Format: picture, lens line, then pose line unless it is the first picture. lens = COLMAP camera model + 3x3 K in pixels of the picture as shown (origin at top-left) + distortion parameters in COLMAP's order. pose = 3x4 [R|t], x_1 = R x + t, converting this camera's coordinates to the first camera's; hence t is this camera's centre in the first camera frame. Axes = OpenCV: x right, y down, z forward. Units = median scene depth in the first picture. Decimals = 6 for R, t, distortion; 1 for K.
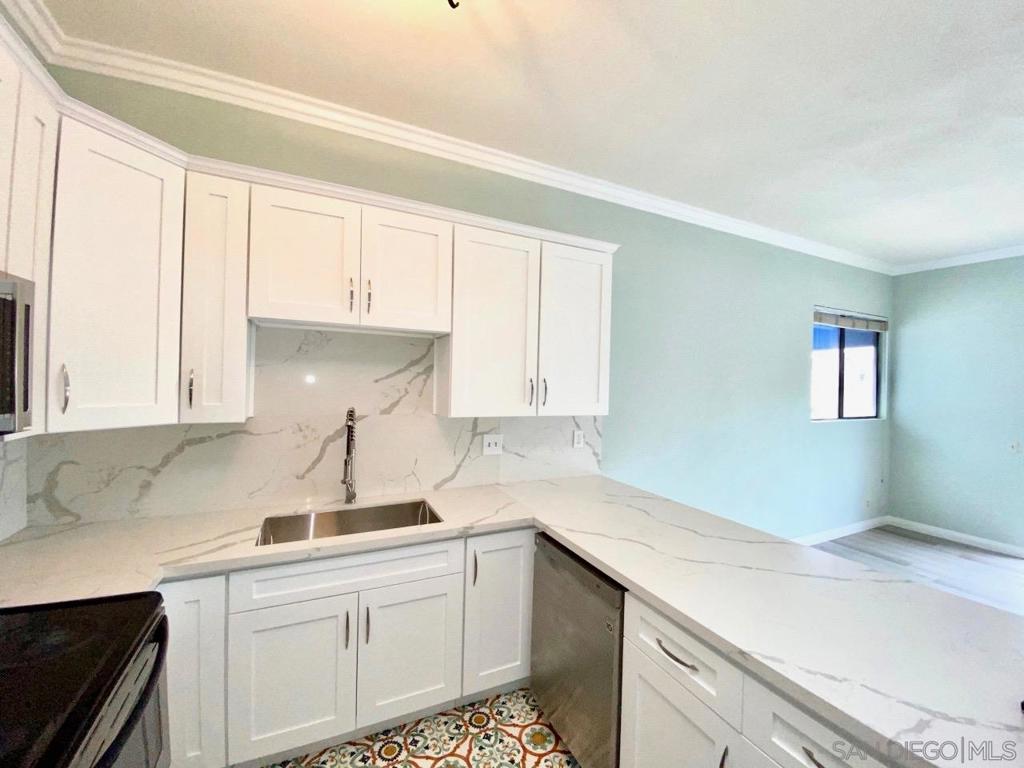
lens RADIAL K [[408.0, 0, 521.3], [0, 408.0, 383.1], [0, 0, 1]] dist [0.015488, -0.022059]
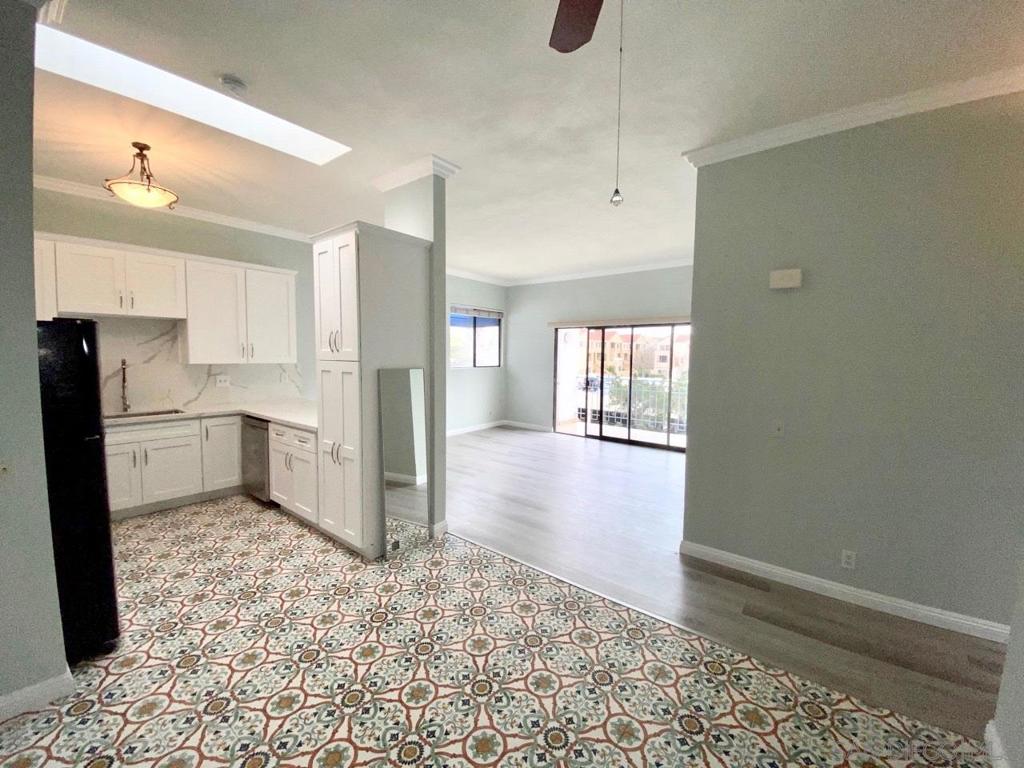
lens RADIAL K [[408.0, 0, 521.3], [0, 408.0, 383.1], [0, 0, 1]] dist [0.015488, -0.022059]
pose [[0.898879, -0.040521, 0.436319, 0.331997], [0.006450, 0.996831, 0.079289, 0.028797], [-0.438149, -0.068457, 0.896292, -1.205128]]
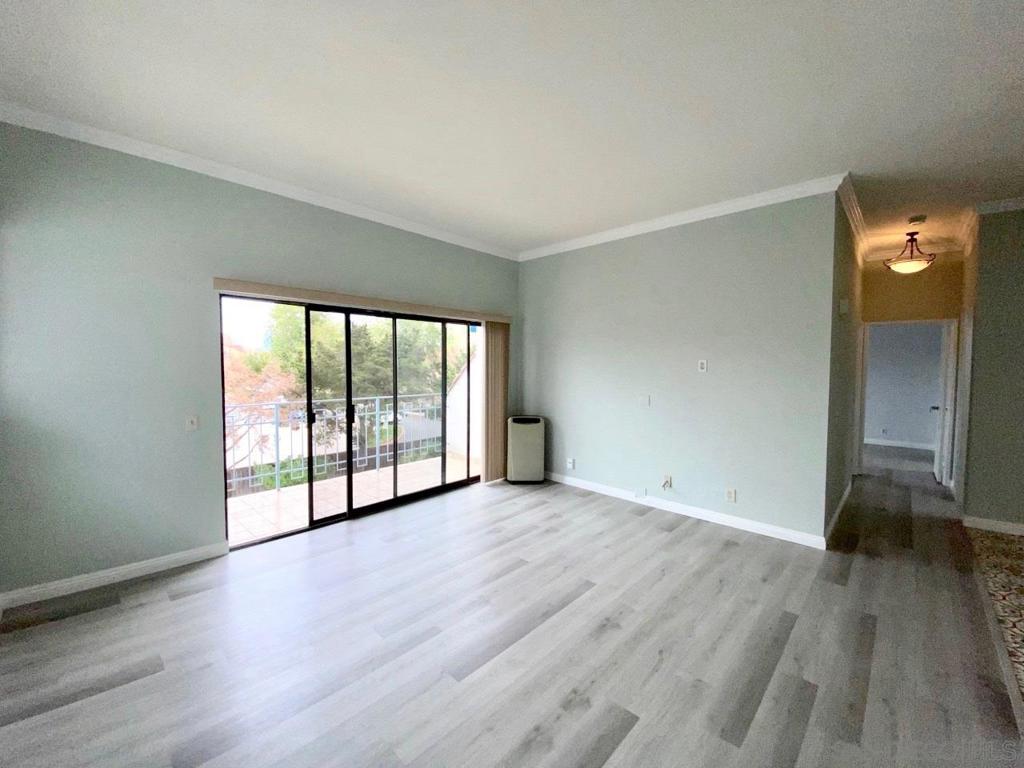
lens RADIAL K [[408.0, 0, 521.3], [0, 408.0, 383.1], [0, 0, 1]] dist [0.015488, -0.022059]
pose [[-0.345164, -0.065365, 0.936264, 0.439592], [-0.011708, 0.997794, 0.065344, 0.039776], [-0.938469, 0.011592, -0.345168, 1.028173]]
